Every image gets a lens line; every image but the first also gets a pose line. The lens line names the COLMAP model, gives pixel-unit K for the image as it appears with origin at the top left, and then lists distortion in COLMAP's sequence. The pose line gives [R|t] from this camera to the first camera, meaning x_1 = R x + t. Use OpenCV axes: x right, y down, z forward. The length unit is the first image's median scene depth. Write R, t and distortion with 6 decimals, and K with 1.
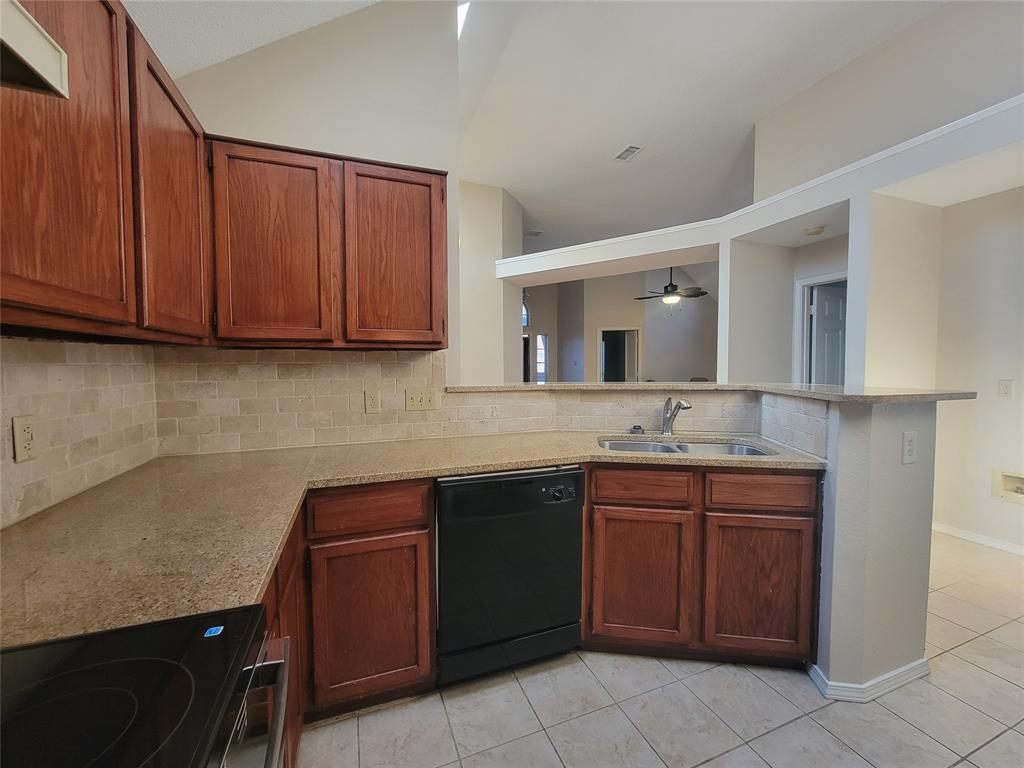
lens RADIAL K [[414.7, 0, 510.6], [0, 414.7, 382.5], [0, 0, 1]] dist [-0.001061, -0.000229]
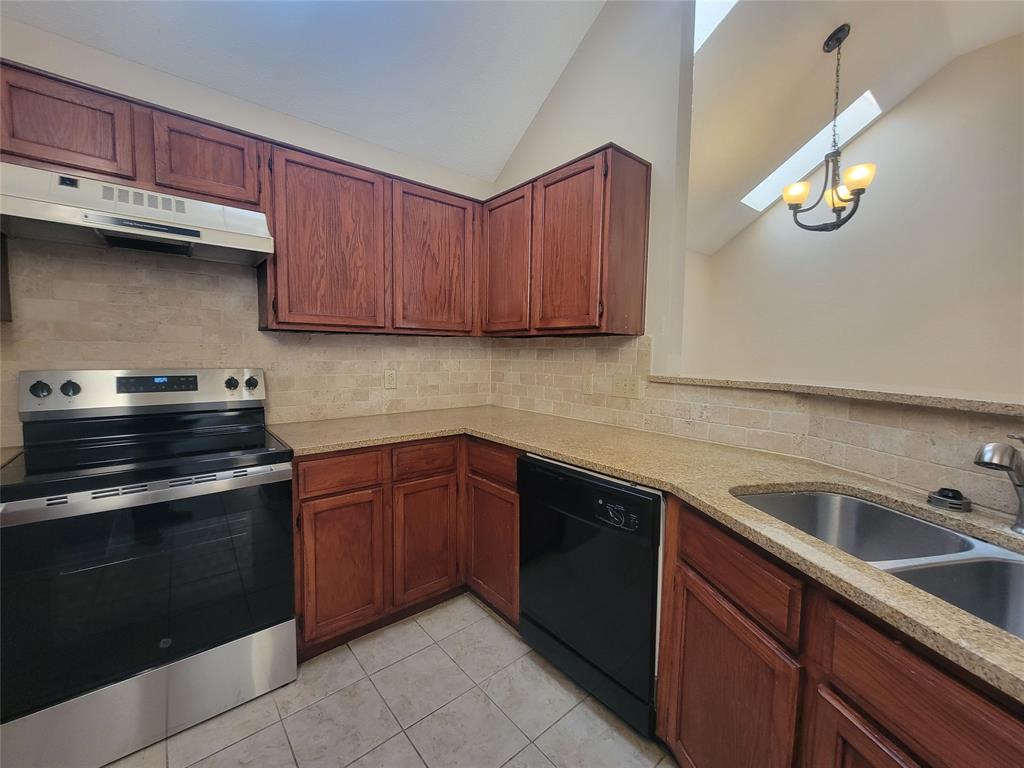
lens RADIAL K [[414.7, 0, 507.6], [0, 414.7, 382.3], [0, 0, 1]] dist [-0.001061, -0.000229]
pose [[0.328835, 0.078061, -0.941156, 0.730220], [-0.055196, 0.996463, 0.063363, -0.017894], [0.942773, 0.031112, 0.331981, 0.515353]]
